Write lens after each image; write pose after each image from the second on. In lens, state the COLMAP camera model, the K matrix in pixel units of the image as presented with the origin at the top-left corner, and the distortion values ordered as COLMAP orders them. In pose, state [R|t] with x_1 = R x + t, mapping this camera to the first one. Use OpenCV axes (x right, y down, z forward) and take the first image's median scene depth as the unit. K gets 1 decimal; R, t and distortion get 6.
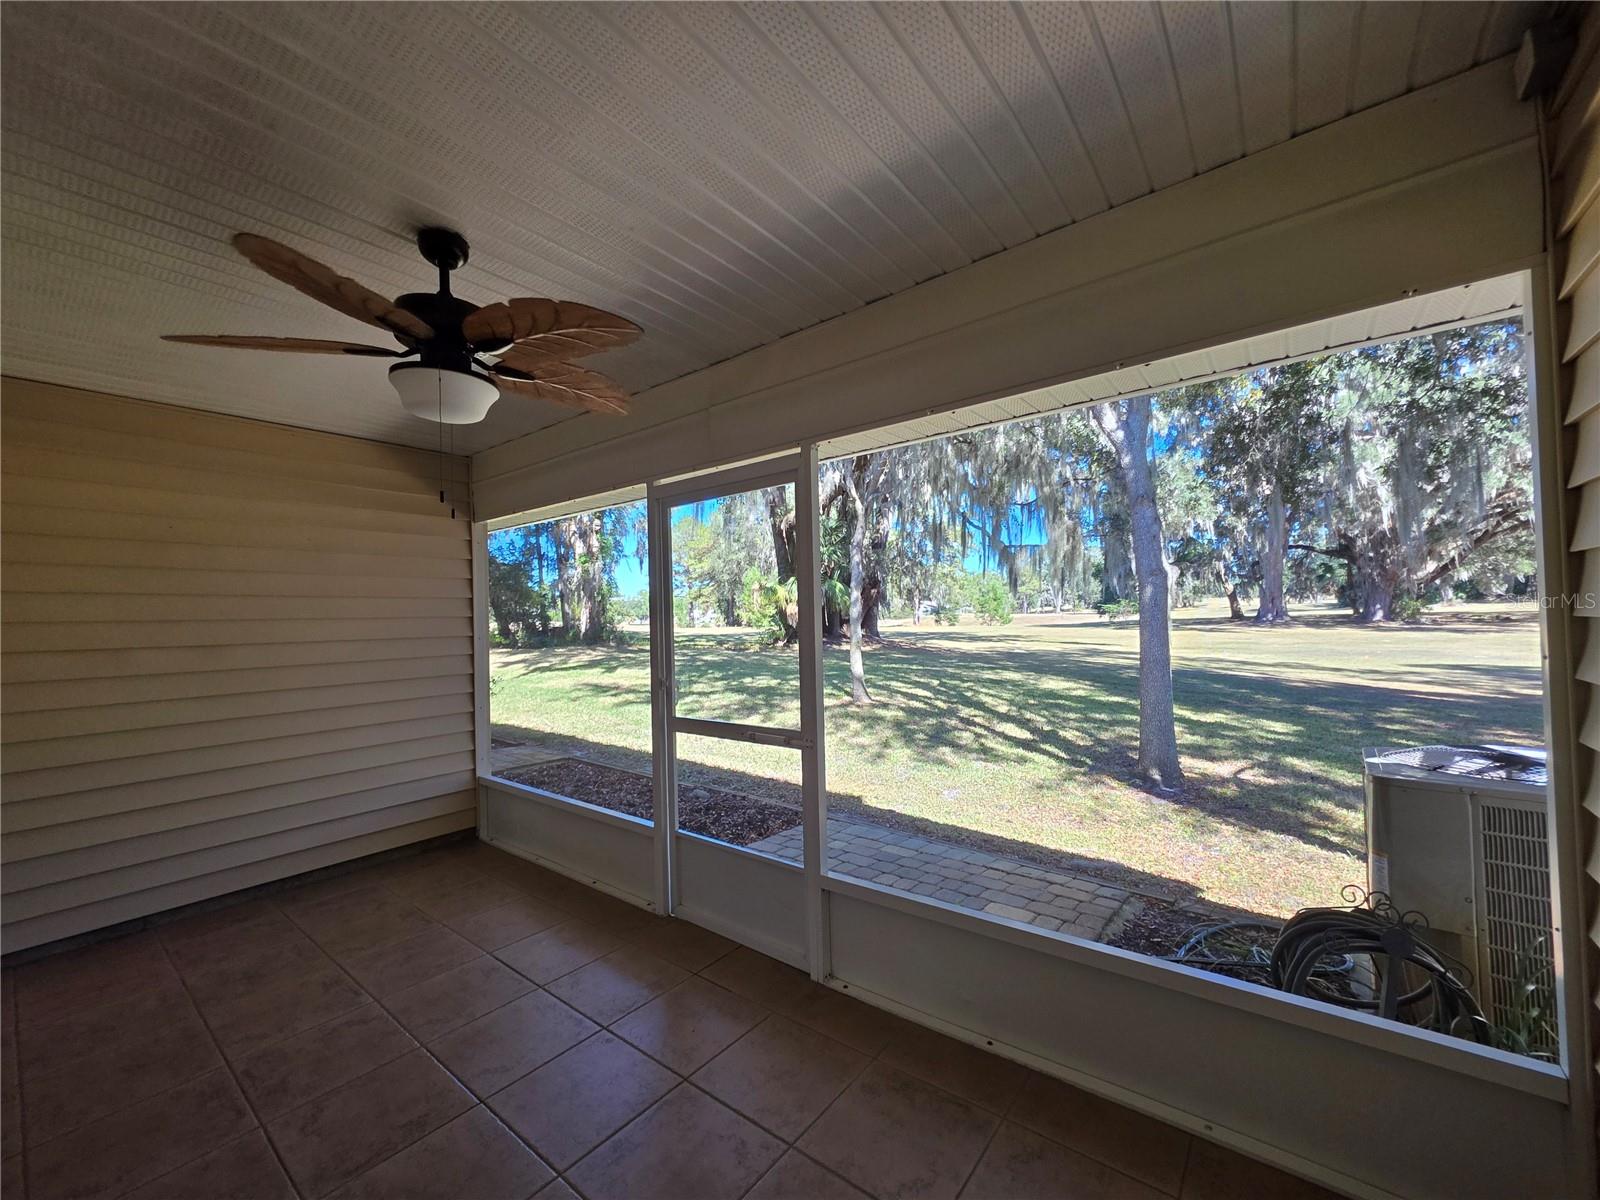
lens RADIAL K [[631.8, 0, 798.9], [0, 631.8, 602.1], [0, 0, 1]] dist [-0.002751, -0.000171]
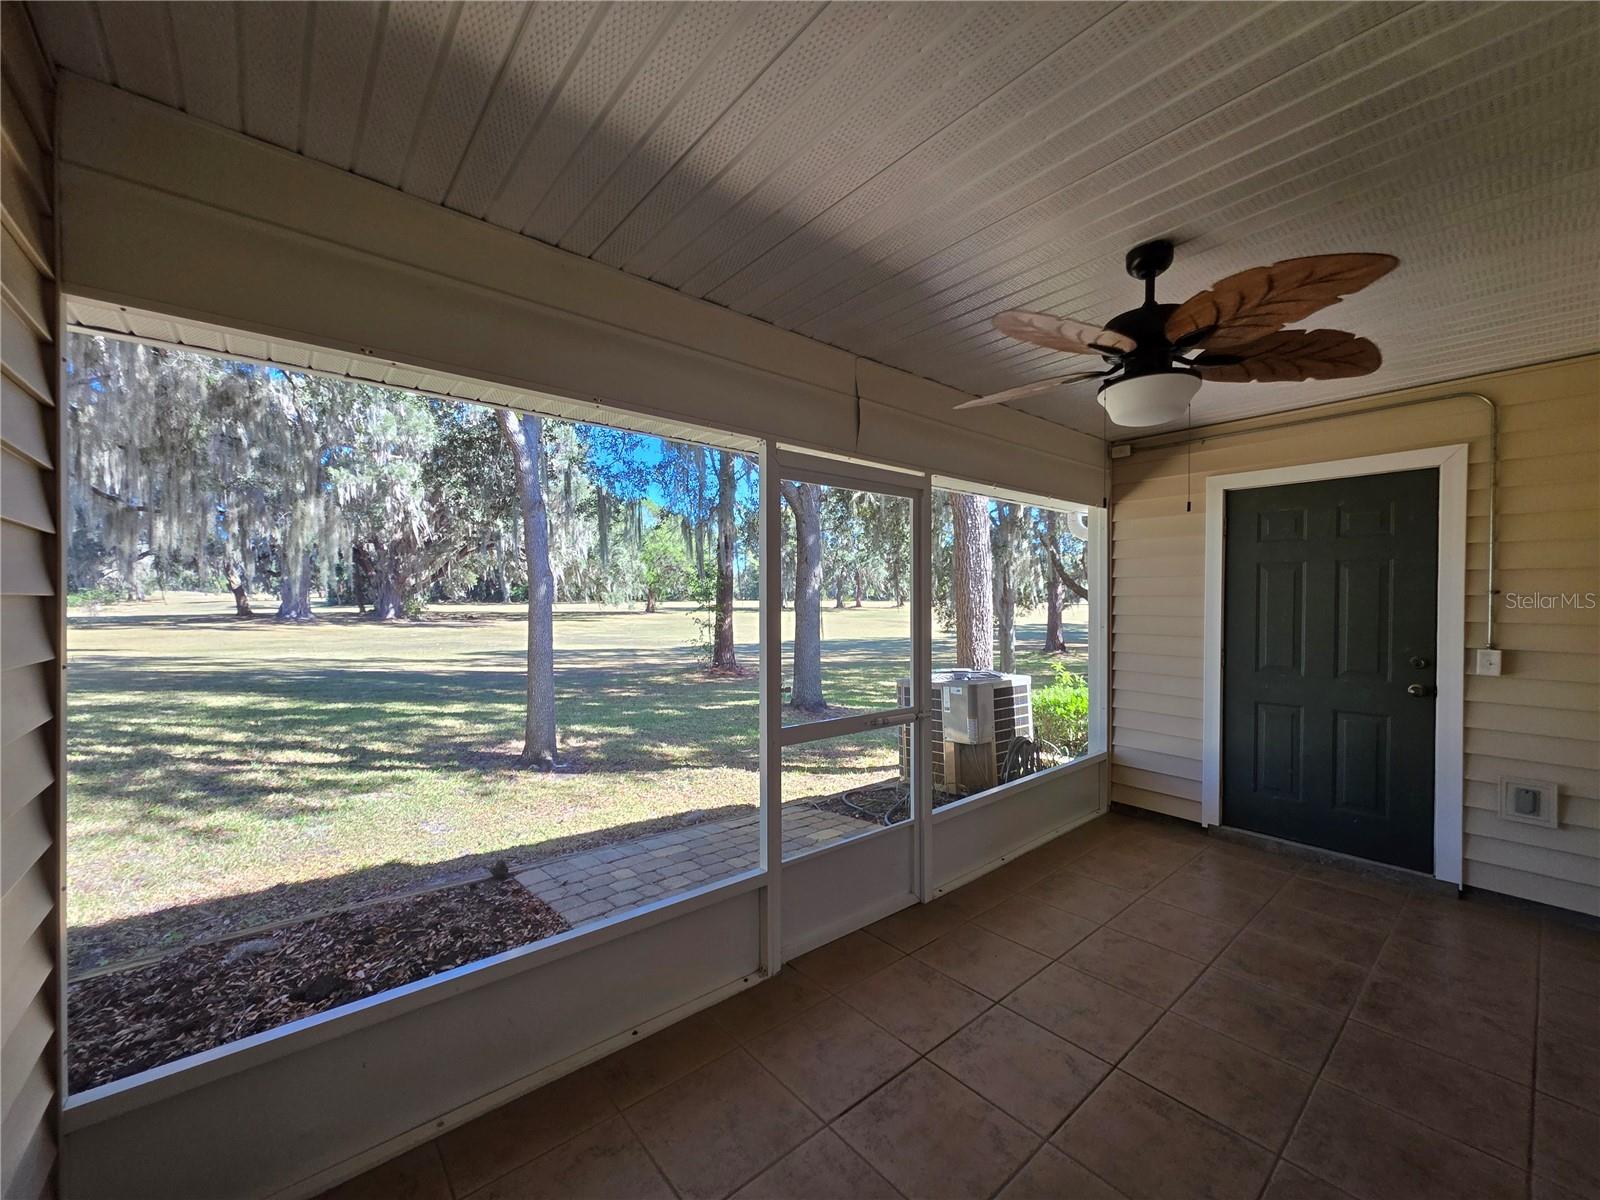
lens RADIAL K [[631.8, 0, 803.6], [0, 631.8, 603.7], [0, 0, 1]] dist [-0.002751, -0.000171]
pose [[0.201870, 0.022040, 0.979164, -0.459638], [-0.028380, 0.999459, -0.016646, 0.012884], [-0.979001, -0.024428, 0.202386, 0.363747]]
